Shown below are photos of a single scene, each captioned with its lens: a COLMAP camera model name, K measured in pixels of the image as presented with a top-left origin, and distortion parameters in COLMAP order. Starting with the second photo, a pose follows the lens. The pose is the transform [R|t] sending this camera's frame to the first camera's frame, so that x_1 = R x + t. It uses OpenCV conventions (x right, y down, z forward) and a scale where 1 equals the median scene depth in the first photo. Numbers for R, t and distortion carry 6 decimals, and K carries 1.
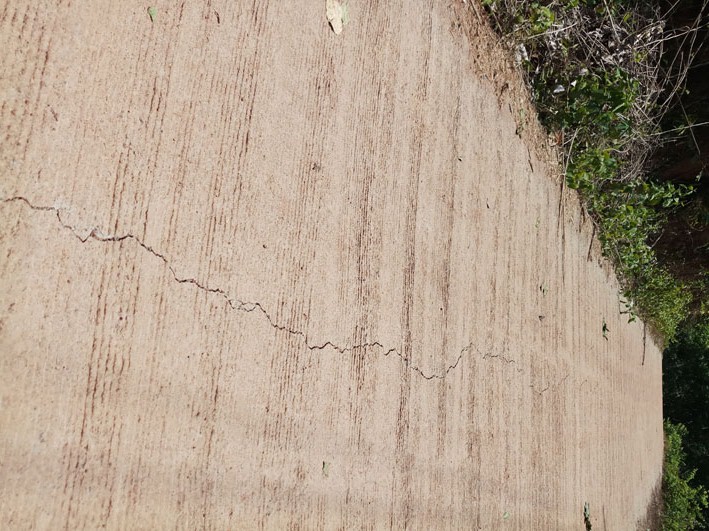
lens RADIAL K [[650.3, 0, 354.5], [0, 650.3, 265.5], [0, 0, 1]] dist [0.055905, -0.141253]
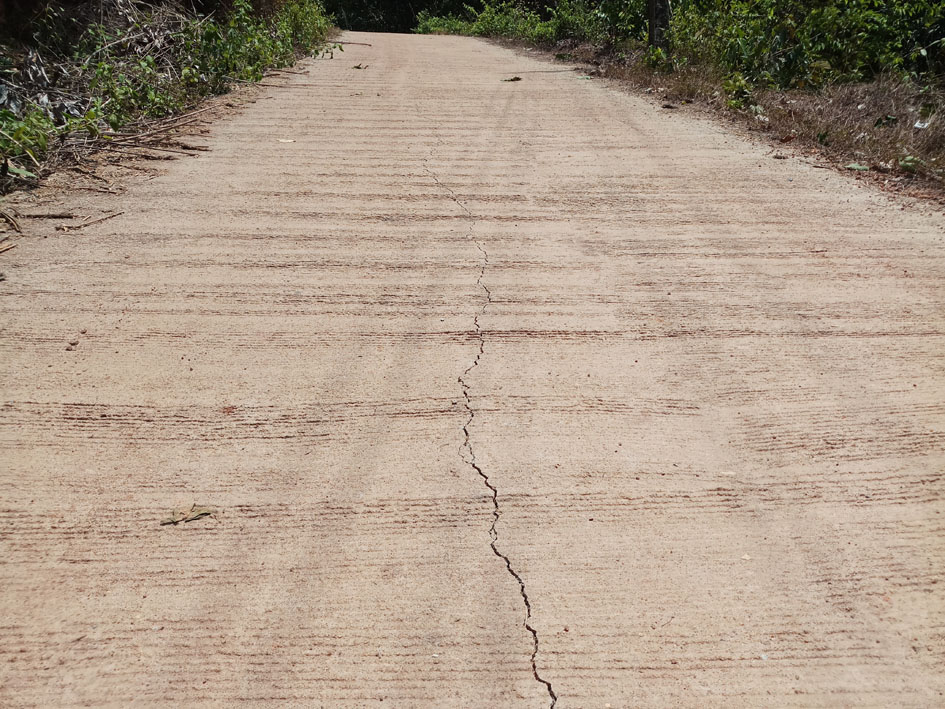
lens RADIAL K [[866.8, 0, 472.5], [0, 866.8, 354.5], [0, 0, 1]] dist [0.055905, -0.141253]
pose [[-0.083431, -0.992985, 0.083782, -0.440308], [0.958072, -0.056802, 0.280842, -0.290958], [-0.274113, 0.103700, 0.956090, -0.767272]]
